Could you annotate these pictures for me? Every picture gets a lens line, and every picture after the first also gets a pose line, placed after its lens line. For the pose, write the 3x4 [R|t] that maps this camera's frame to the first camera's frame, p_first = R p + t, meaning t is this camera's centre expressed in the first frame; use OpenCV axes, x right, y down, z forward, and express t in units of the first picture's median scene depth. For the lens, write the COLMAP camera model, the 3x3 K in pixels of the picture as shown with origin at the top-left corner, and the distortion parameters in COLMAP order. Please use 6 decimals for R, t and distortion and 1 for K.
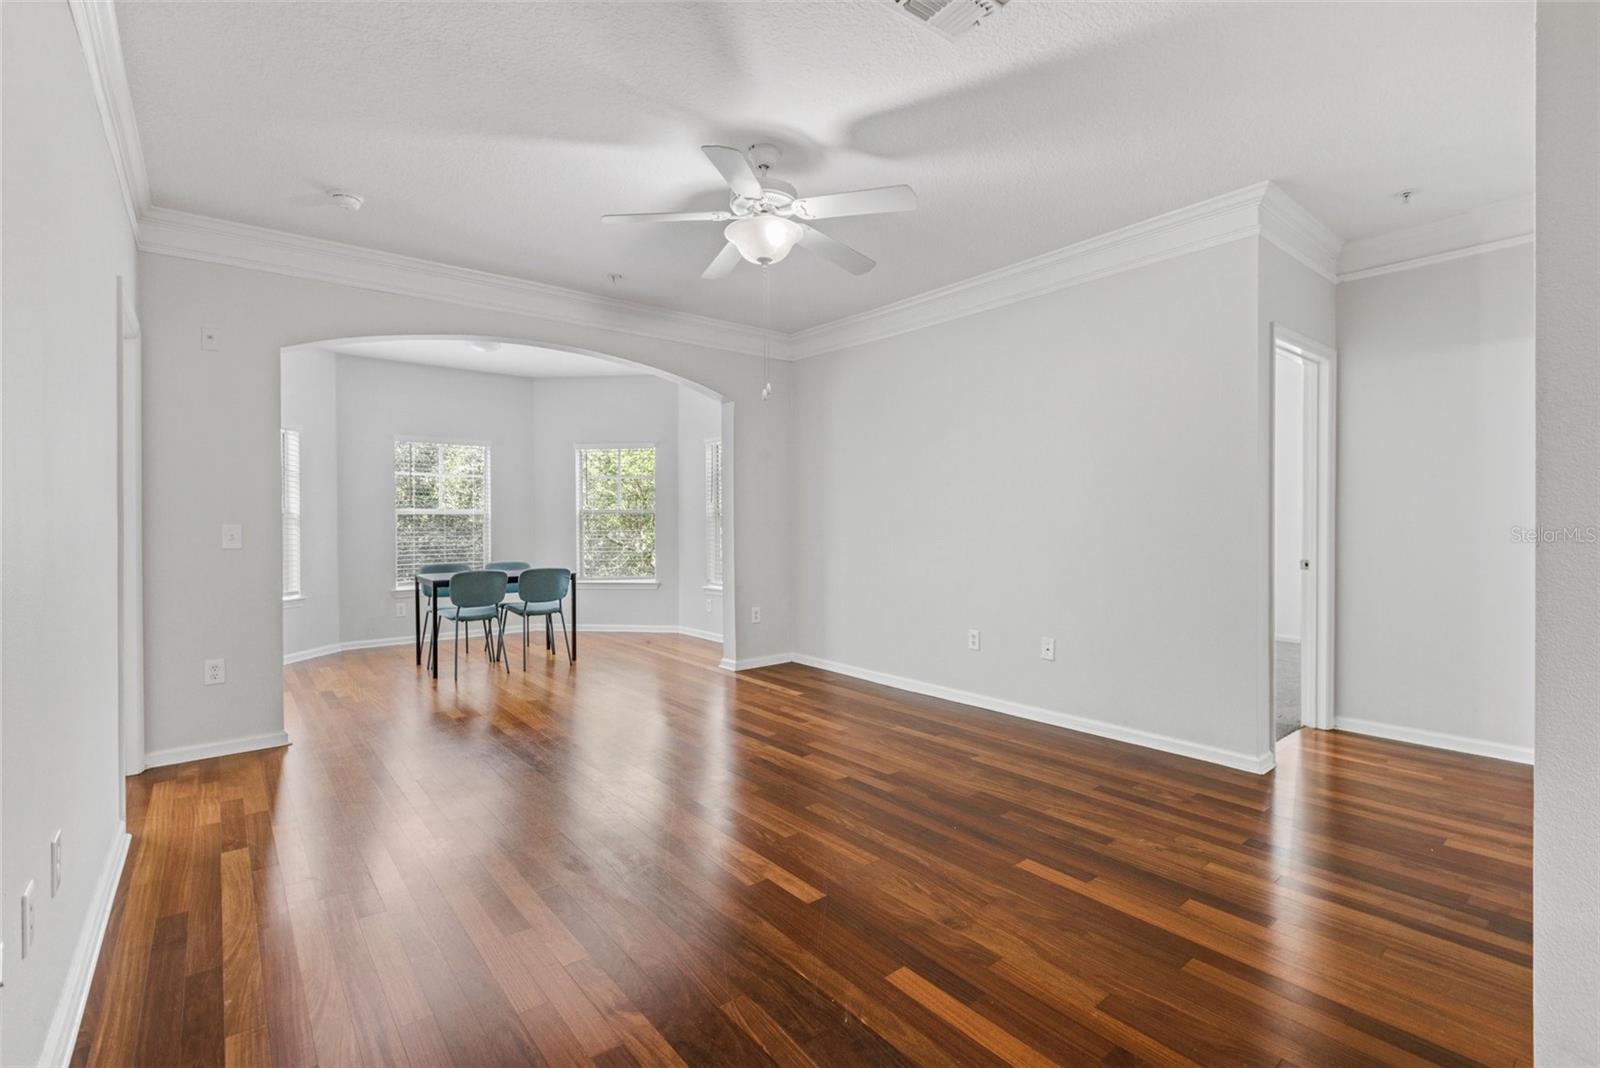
lens RADIAL K [[712.9, 0, 806.6], [0, 712.9, 526.4], [0, 0, 1]] dist [-0.001296, -0.000290]
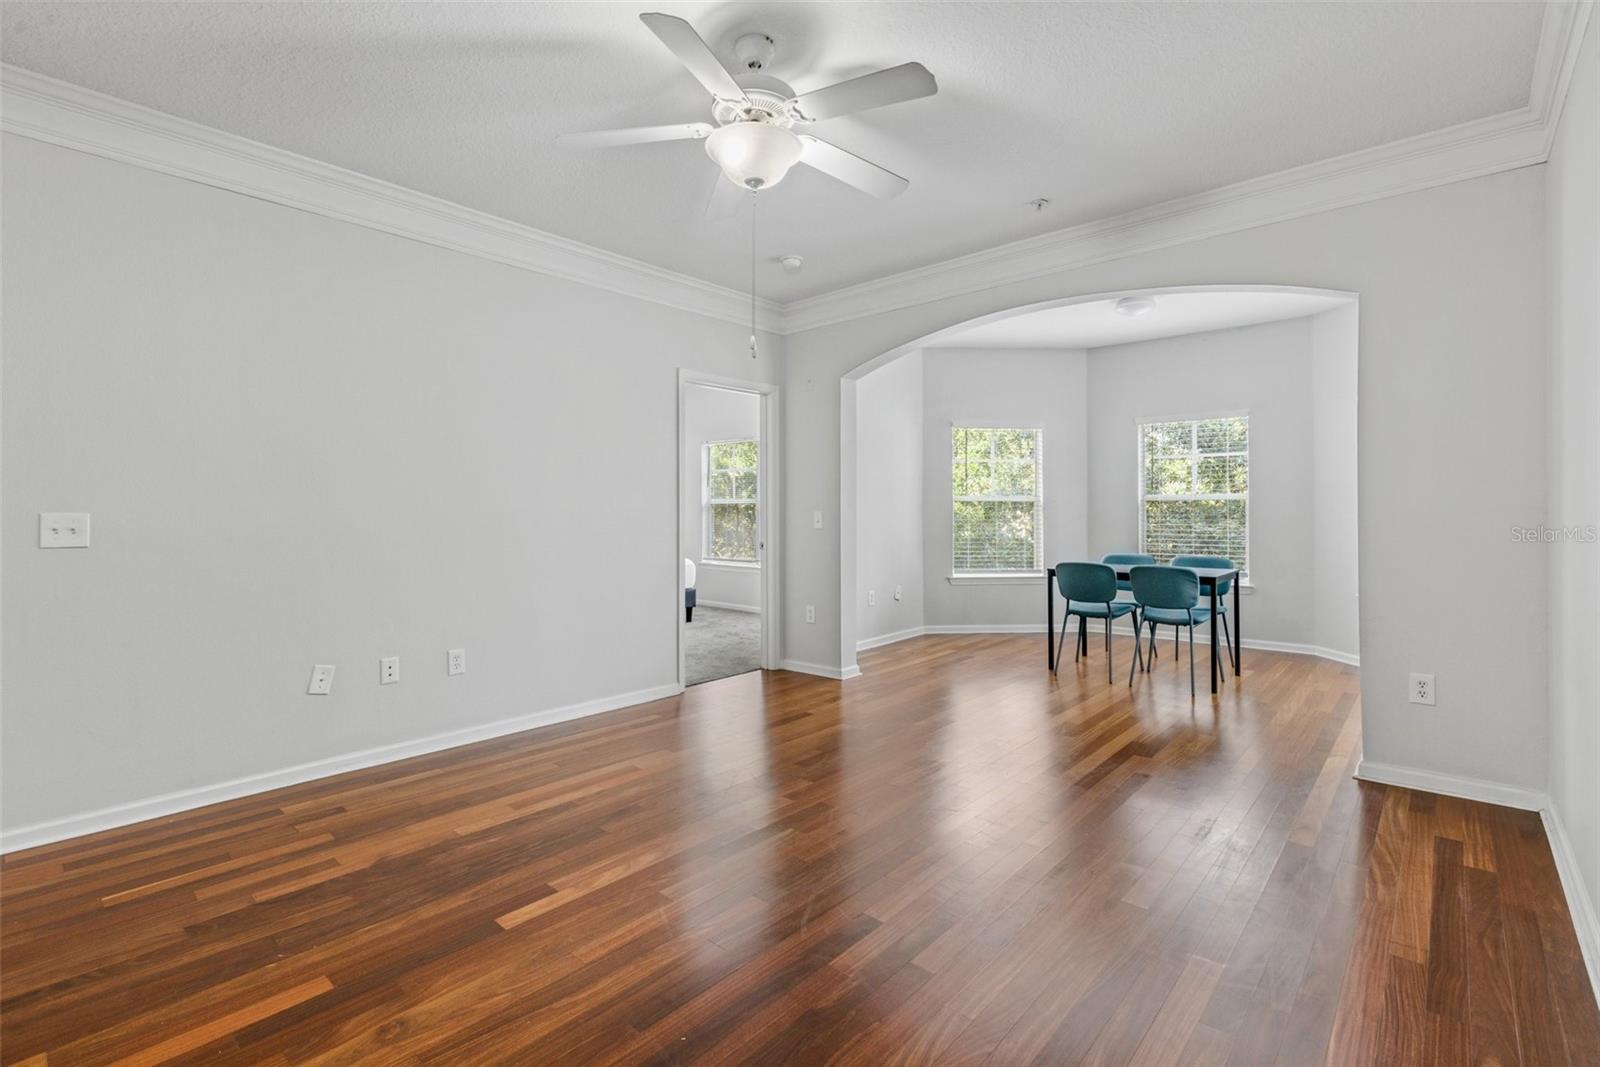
lens RADIAL K [[726.0, 0, 809.3], [0, 726.0, 510.9], [0, 0, 1]] dist [-0.000418, -0.000966]
pose [[0.160506, 0.003918, -0.987027, 0.406743], [-0.003502, 0.999988, 0.003400, -0.006421], [0.987029, 0.002911, 0.160518, 0.504066]]
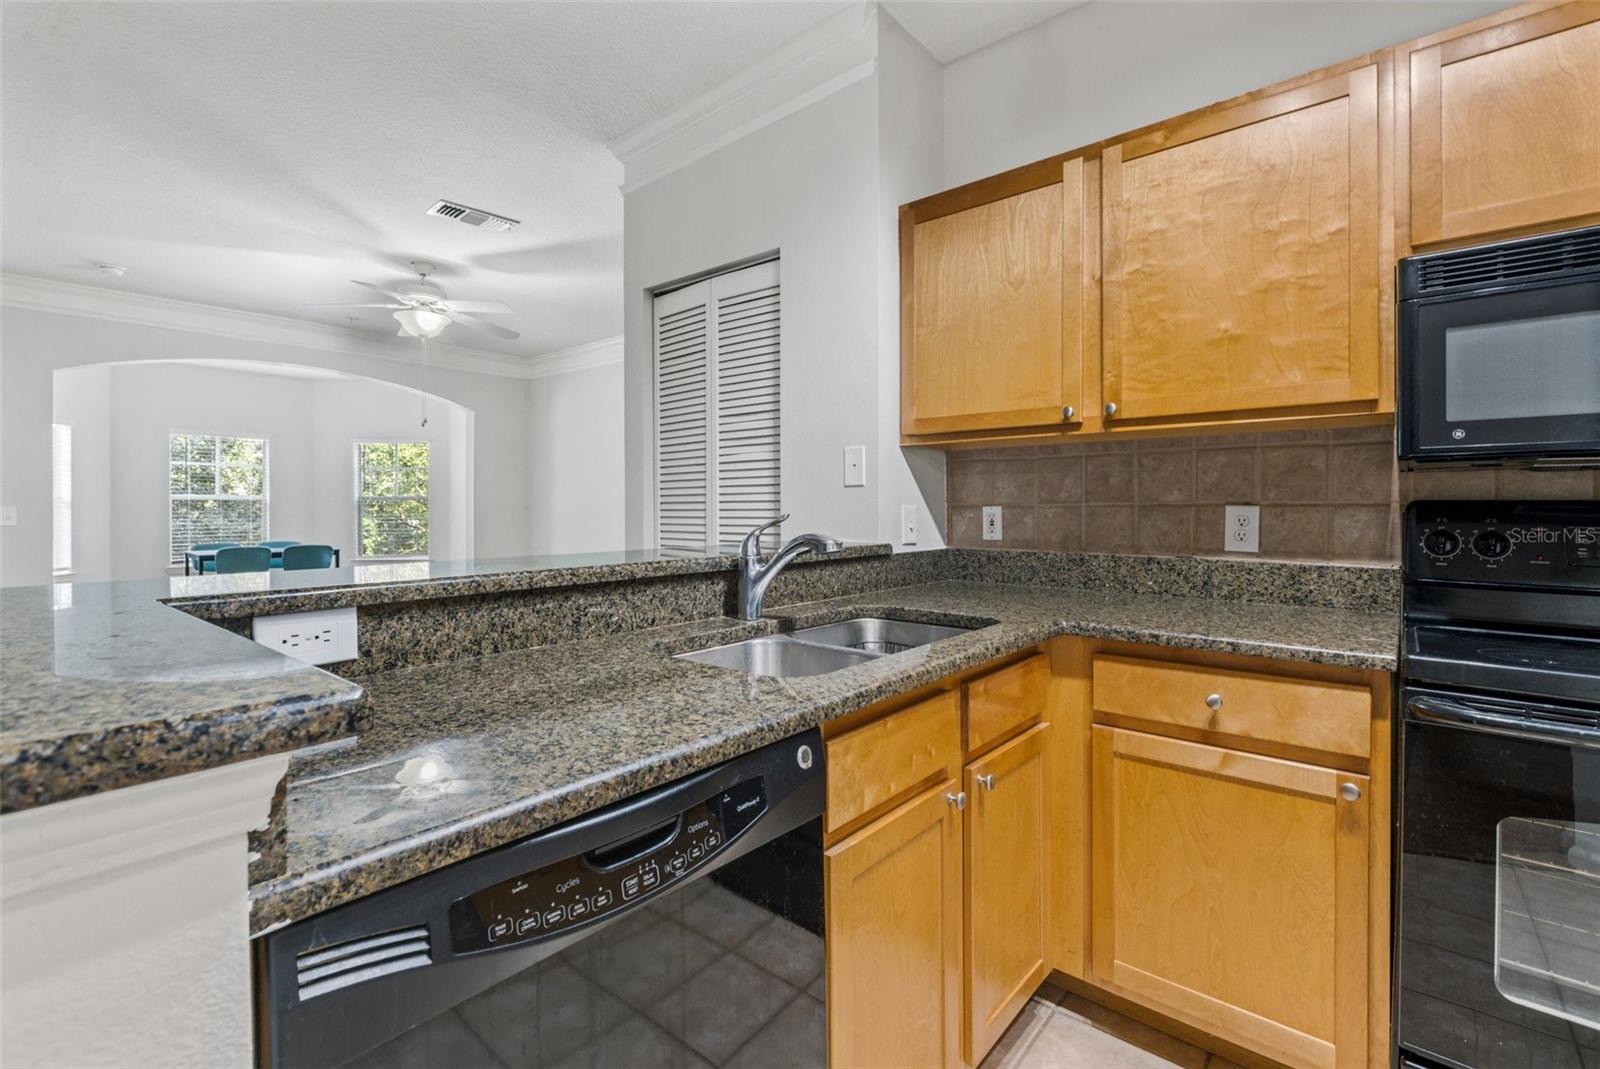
lens RADIAL K [[726.0, 0, 809.3], [0, 726.0, 511.9], [0, 0, 1]] dist [-0.000418, -0.000966]
pose [[0.984685, 0.004838, 0.174274, 0.263979], [-0.003962, 0.999978, -0.005375, 0.005388], [-0.174296, 0.004602, 0.984683, -0.366661]]
